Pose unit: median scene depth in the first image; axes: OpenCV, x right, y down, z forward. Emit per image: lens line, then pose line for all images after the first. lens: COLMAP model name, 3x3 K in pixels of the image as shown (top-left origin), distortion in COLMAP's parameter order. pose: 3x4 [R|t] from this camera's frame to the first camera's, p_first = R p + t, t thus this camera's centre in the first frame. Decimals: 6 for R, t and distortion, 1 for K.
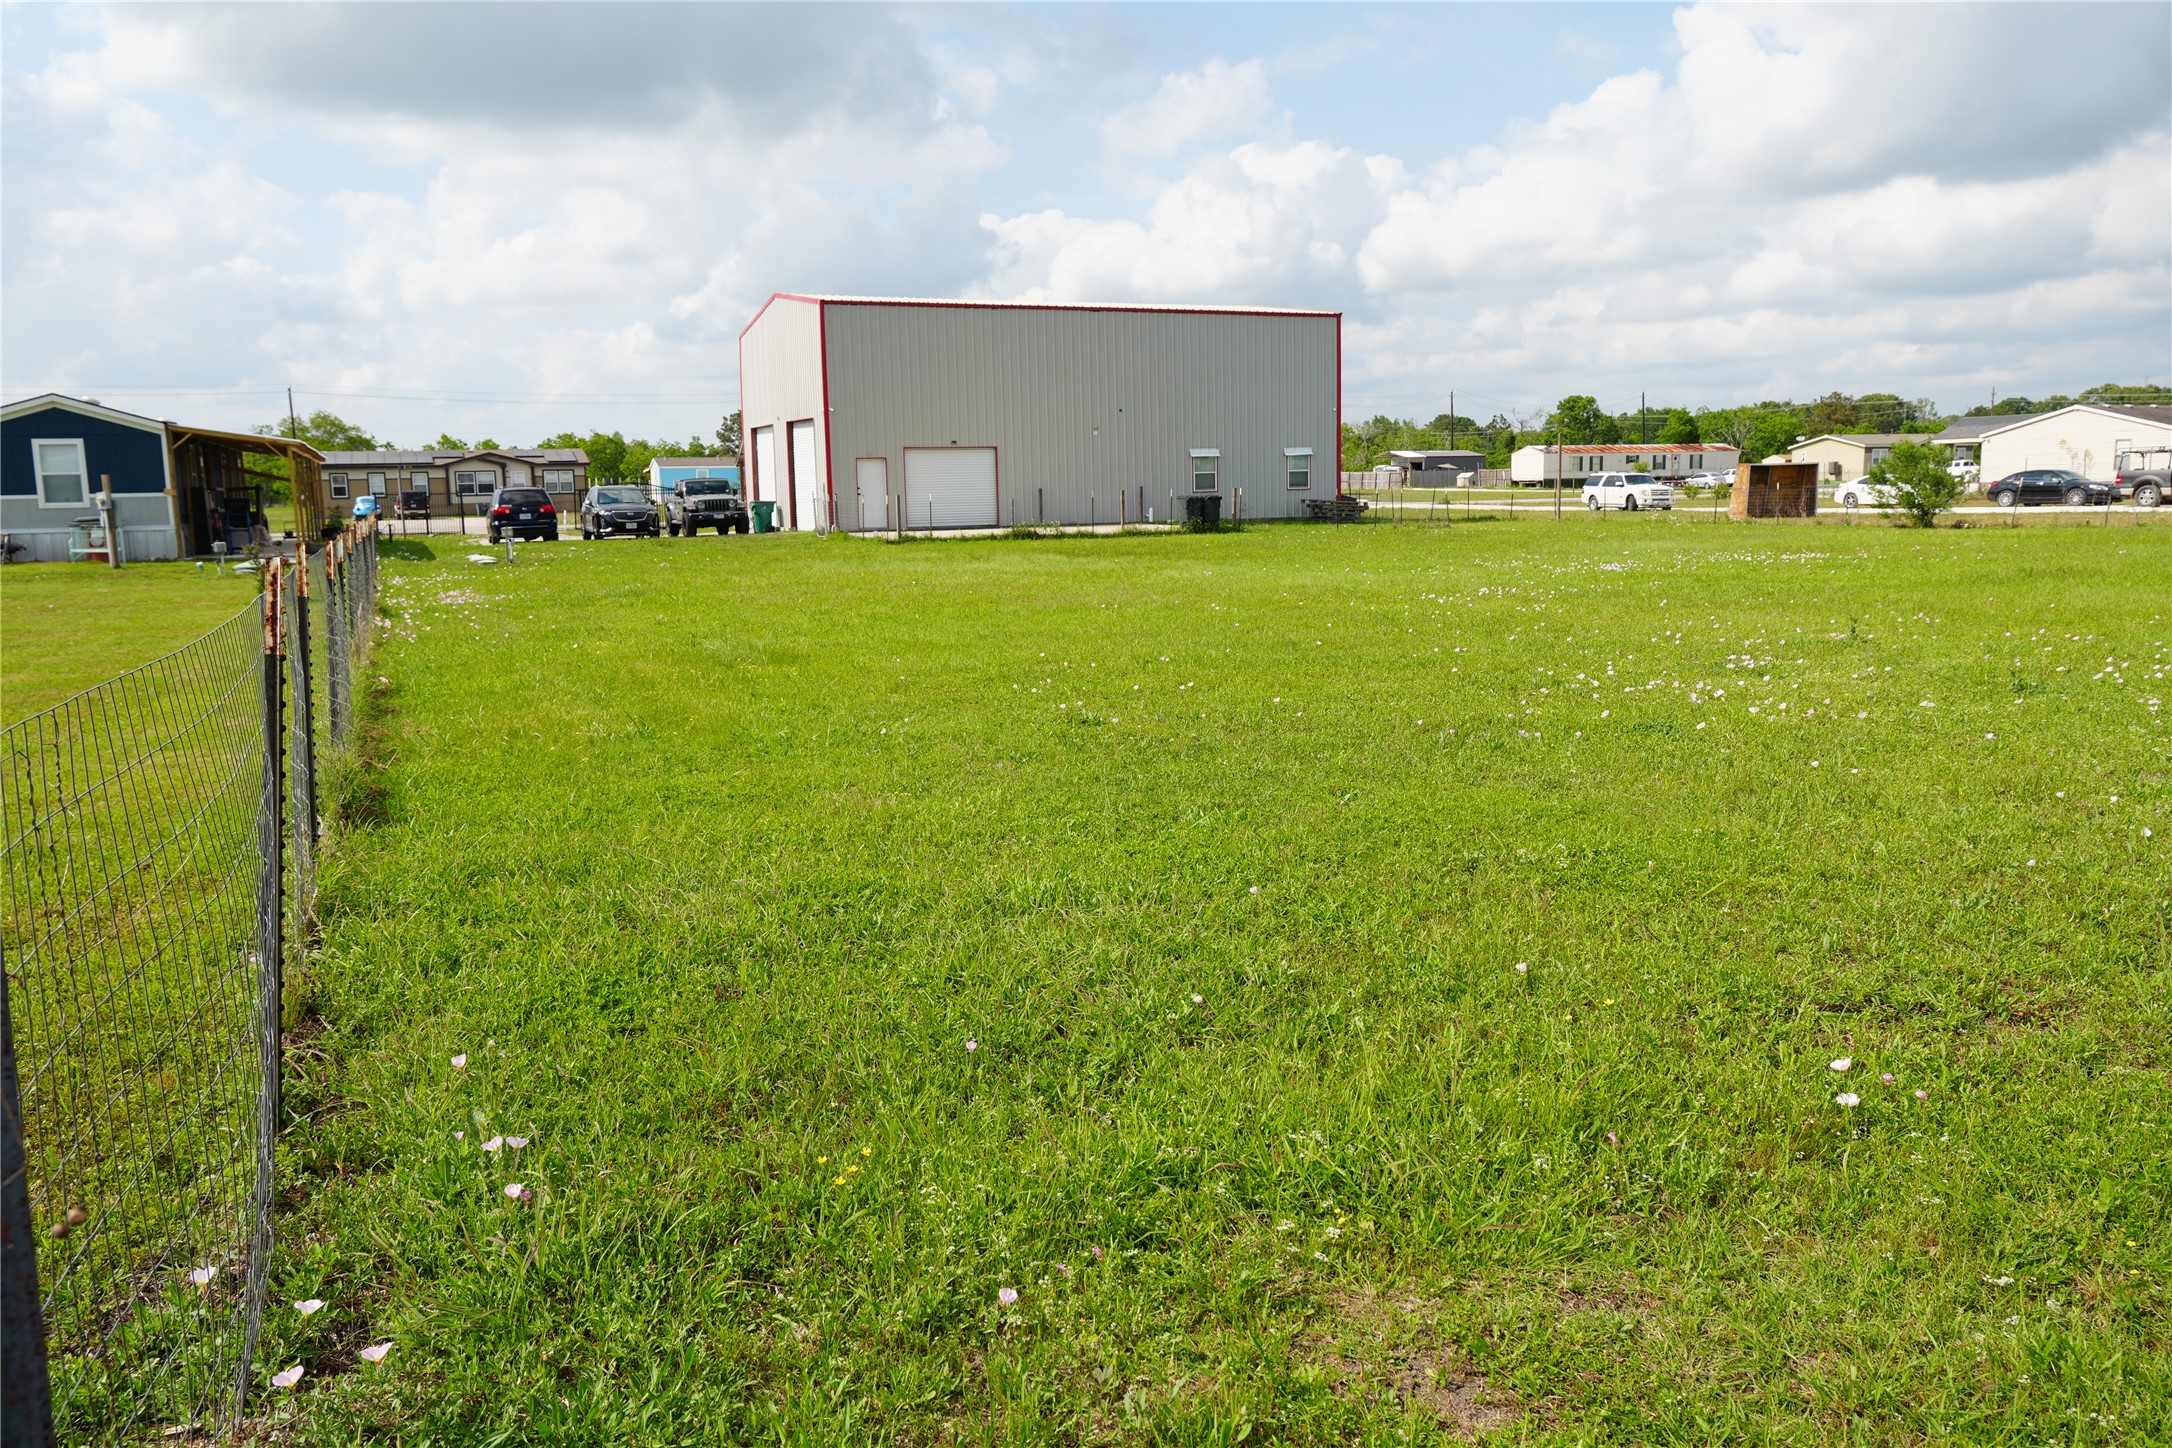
lens RADIAL K [[1604.0, 0, 1080.3], [0, 1604.0, 685.8], [0, 0, 1]] dist [-0.022541, 0.022609]
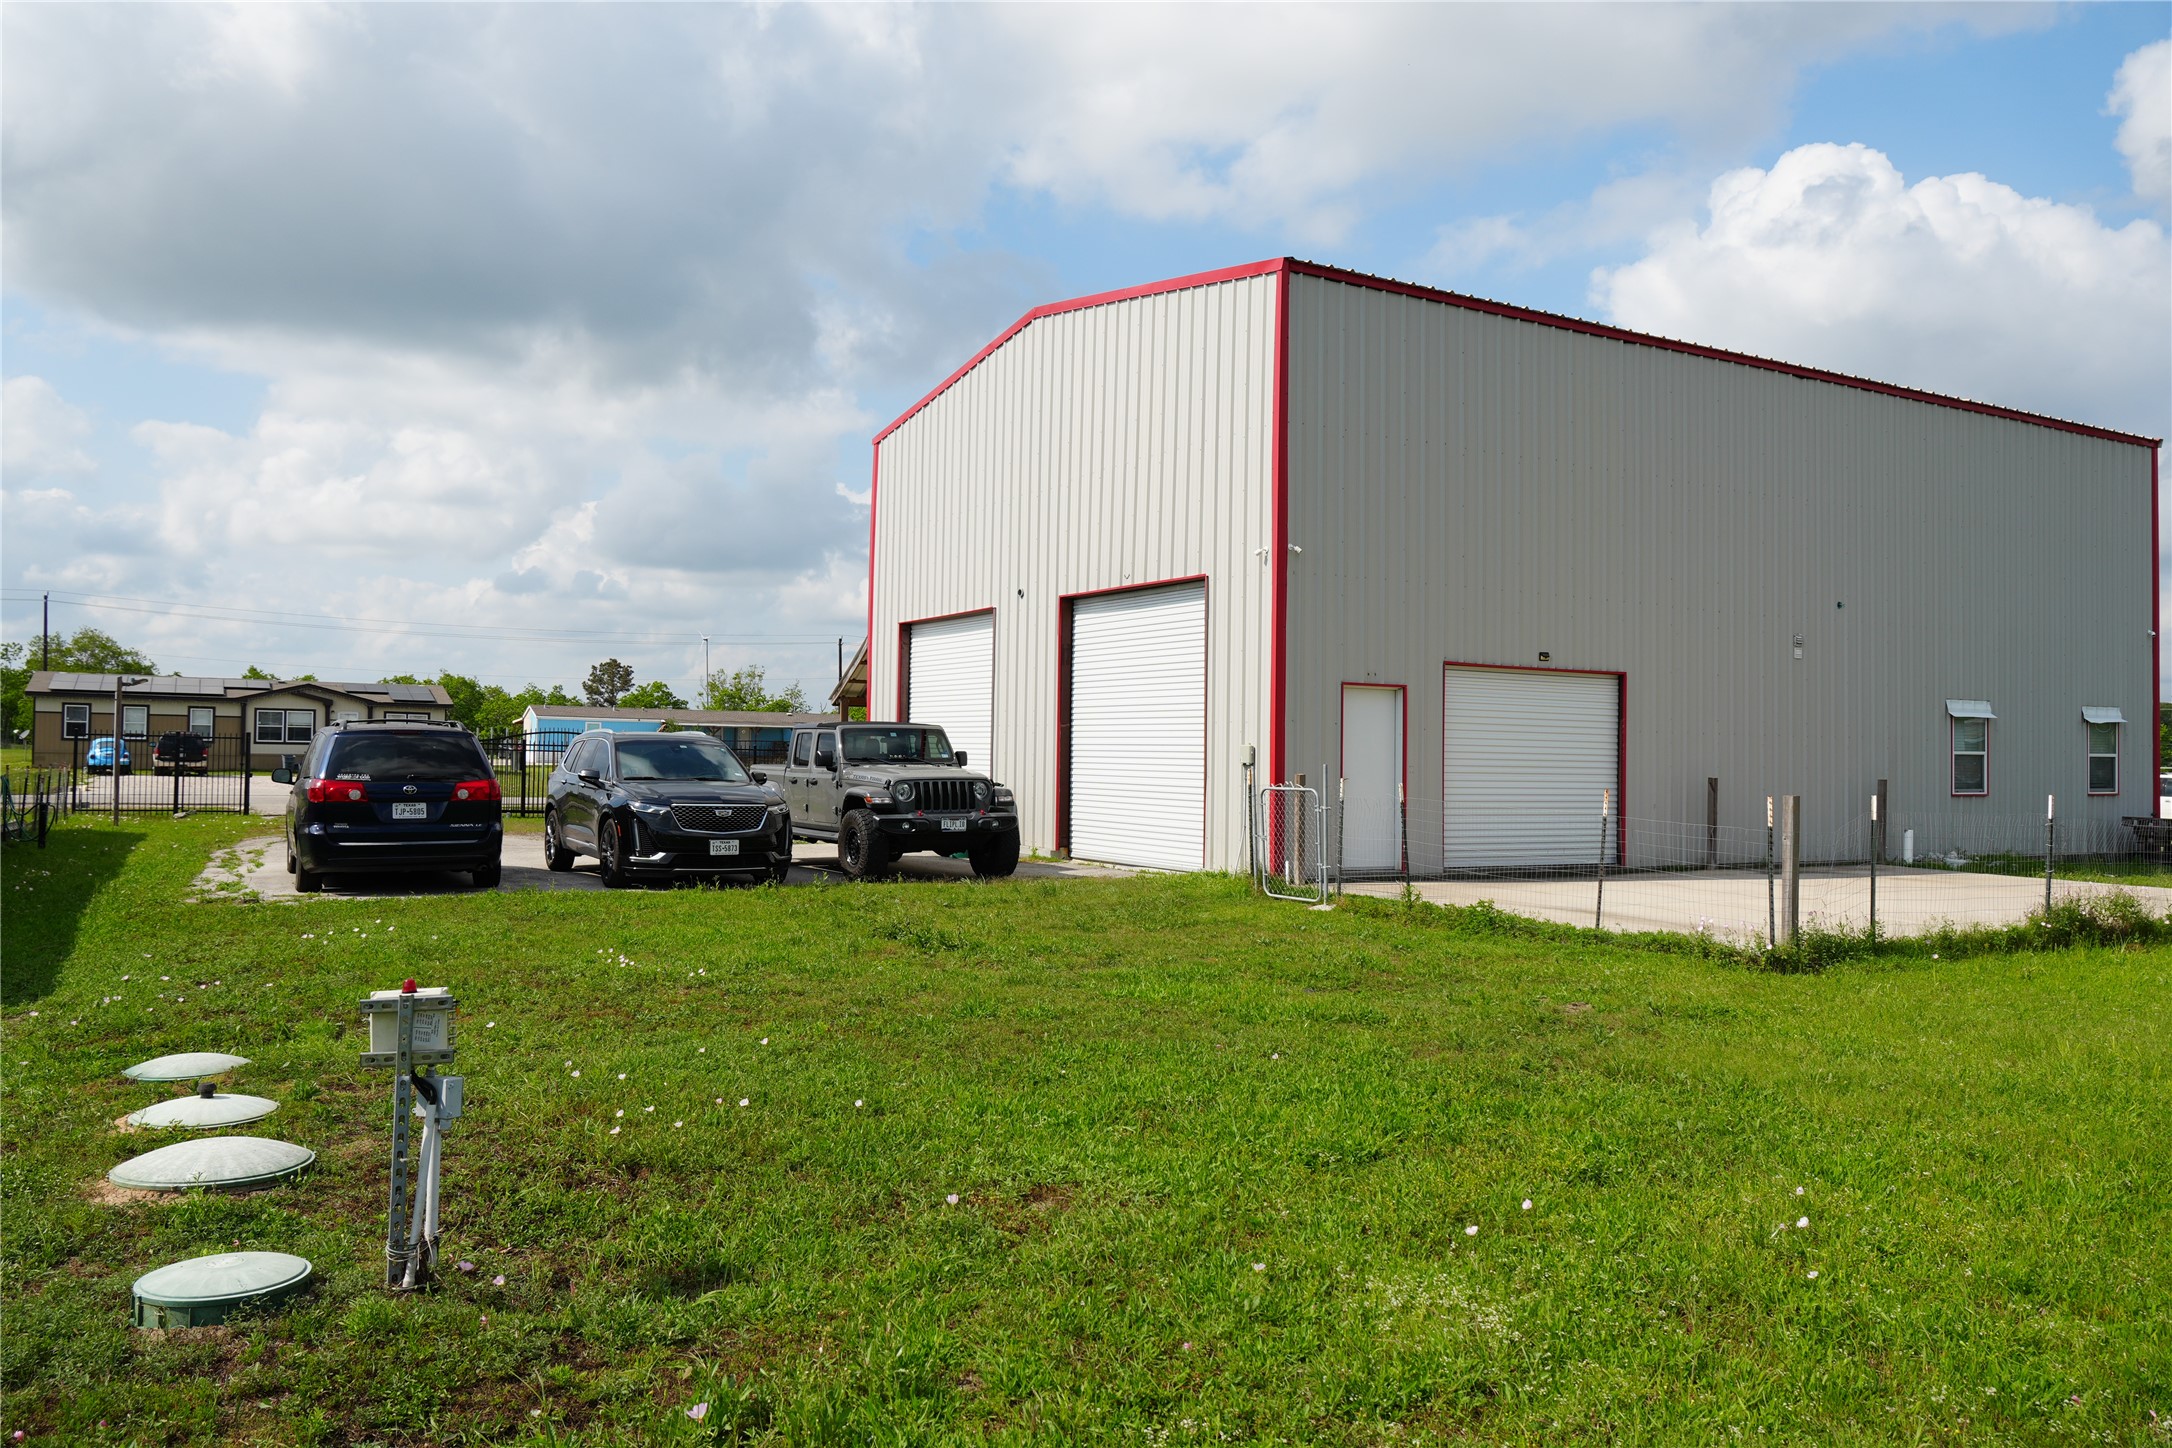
lens RADIAL K [[1601.1, 0, 1084.2], [0, 1601.1, 713.3], [0, 0, 1]] dist [-0.024214, 0.025637]
pose [[0.994000, 0.039156, 0.102132, -0.217893], [-0.023072, 0.987778, -0.154152, -0.070177], [-0.106920, 0.150871, 0.982754, 0.591095]]
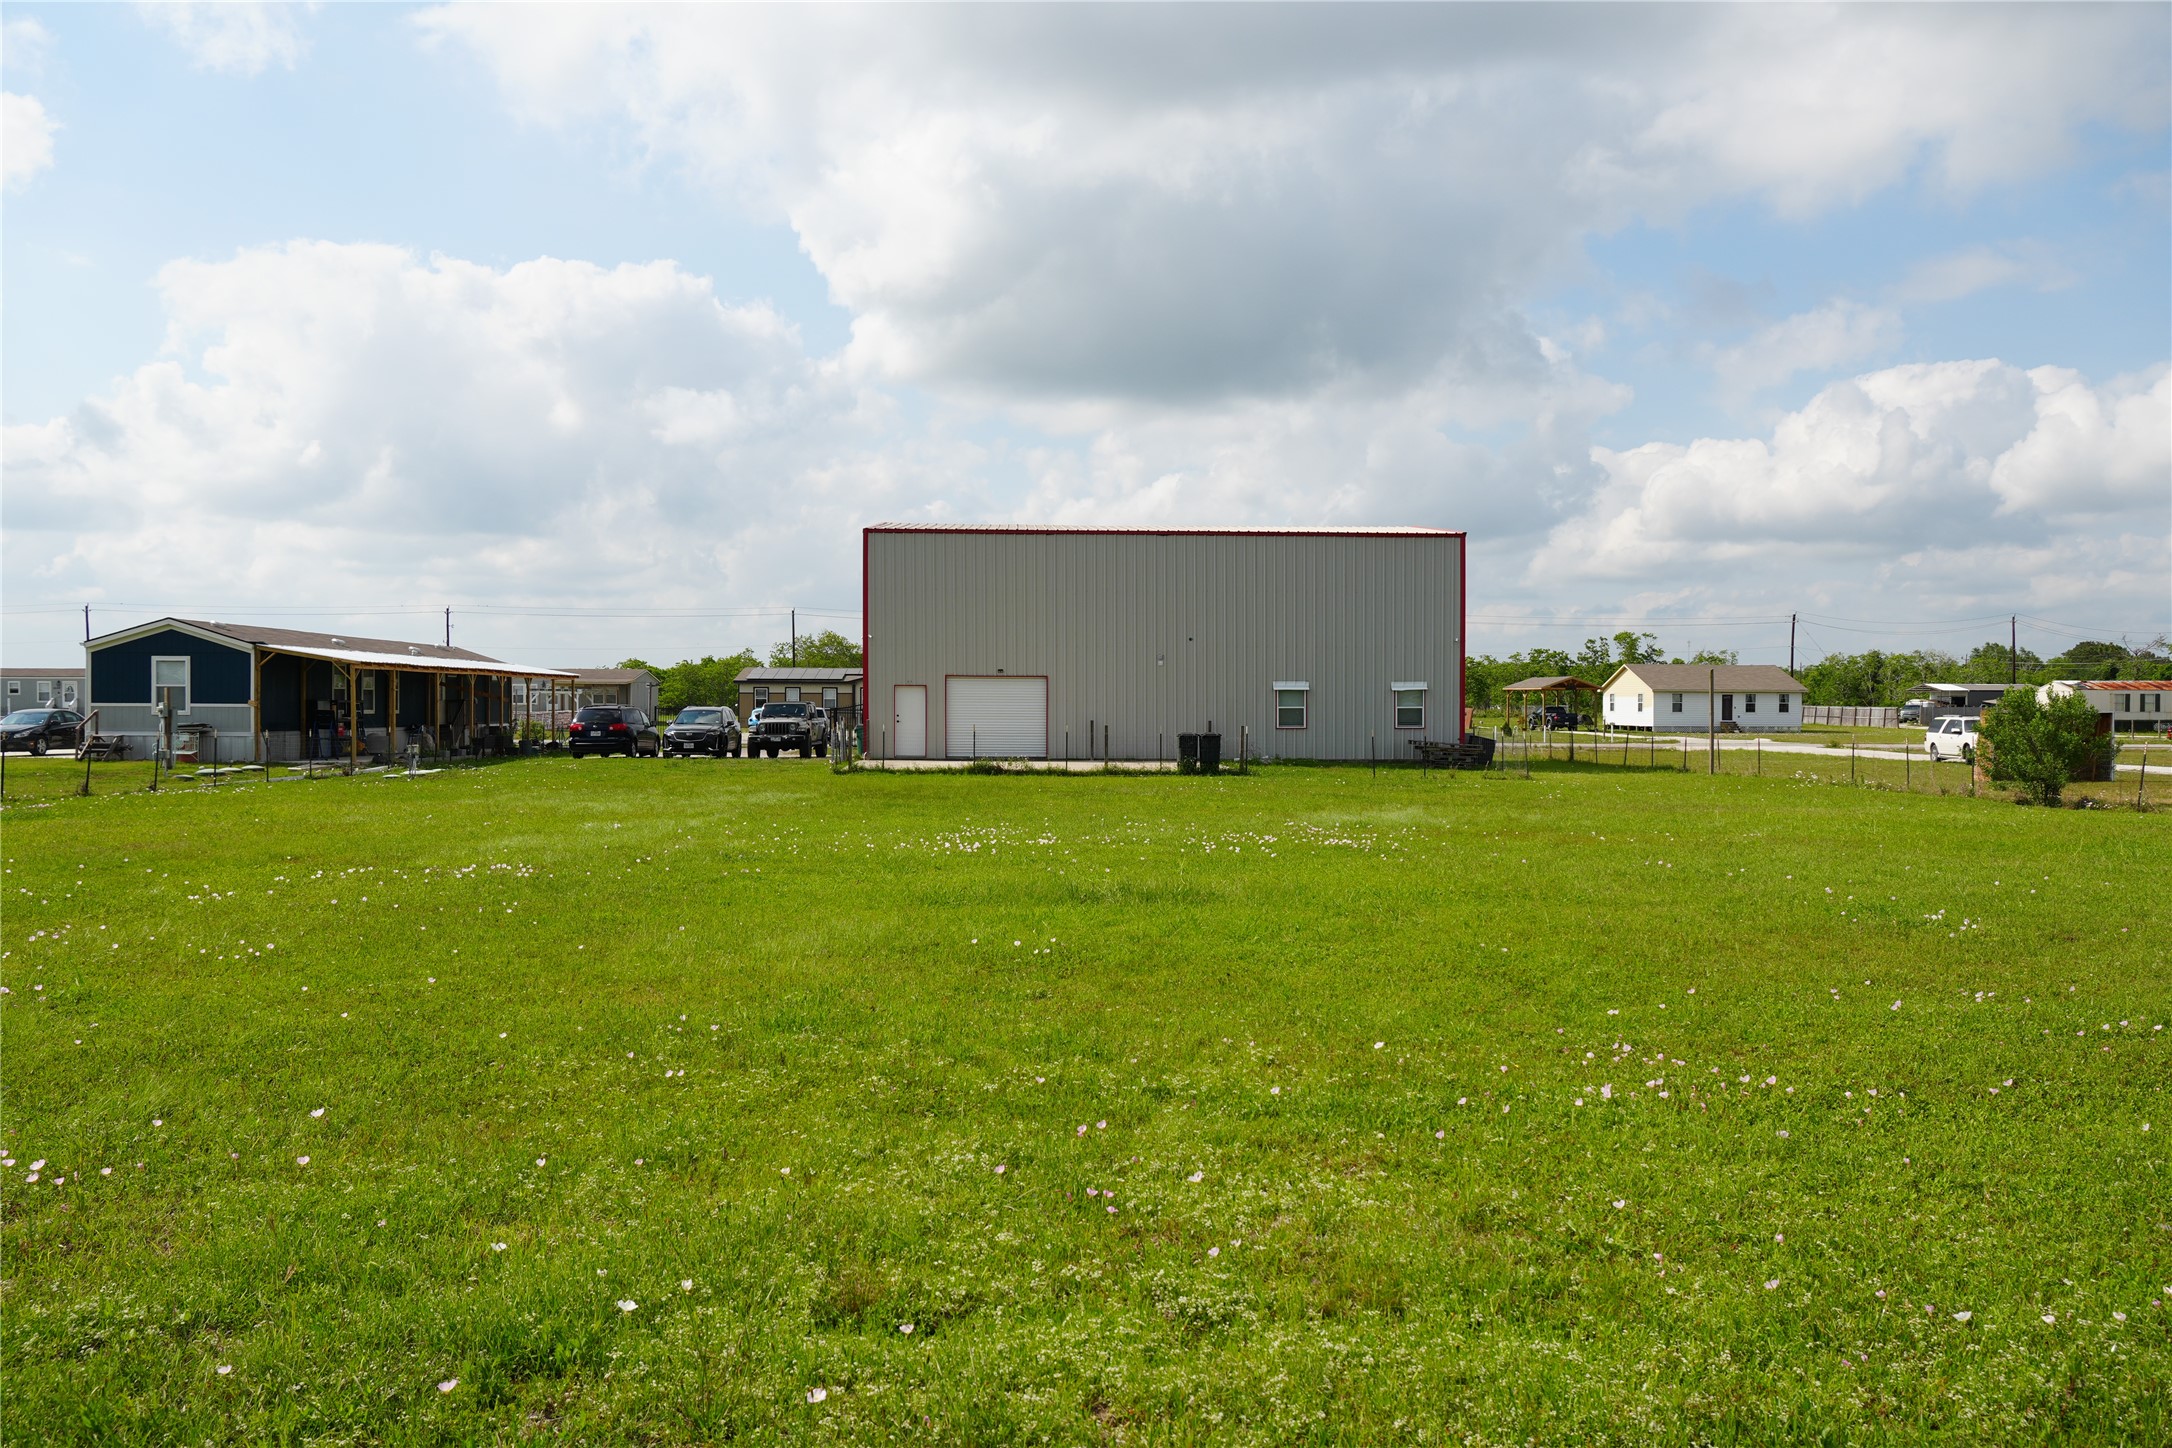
lens RADIAL K [[1601.1, 0, 1084.2], [0, 1601.1, 713.3], [0, 0, 1]] dist [-0.024214, 0.025637]
pose [[0.932375, 0.025040, -0.360625, 0.298633], [-0.067619, 0.992071, -0.105942, -0.025929], [0.355113, 0.123162, 0.926675, 0.119963]]
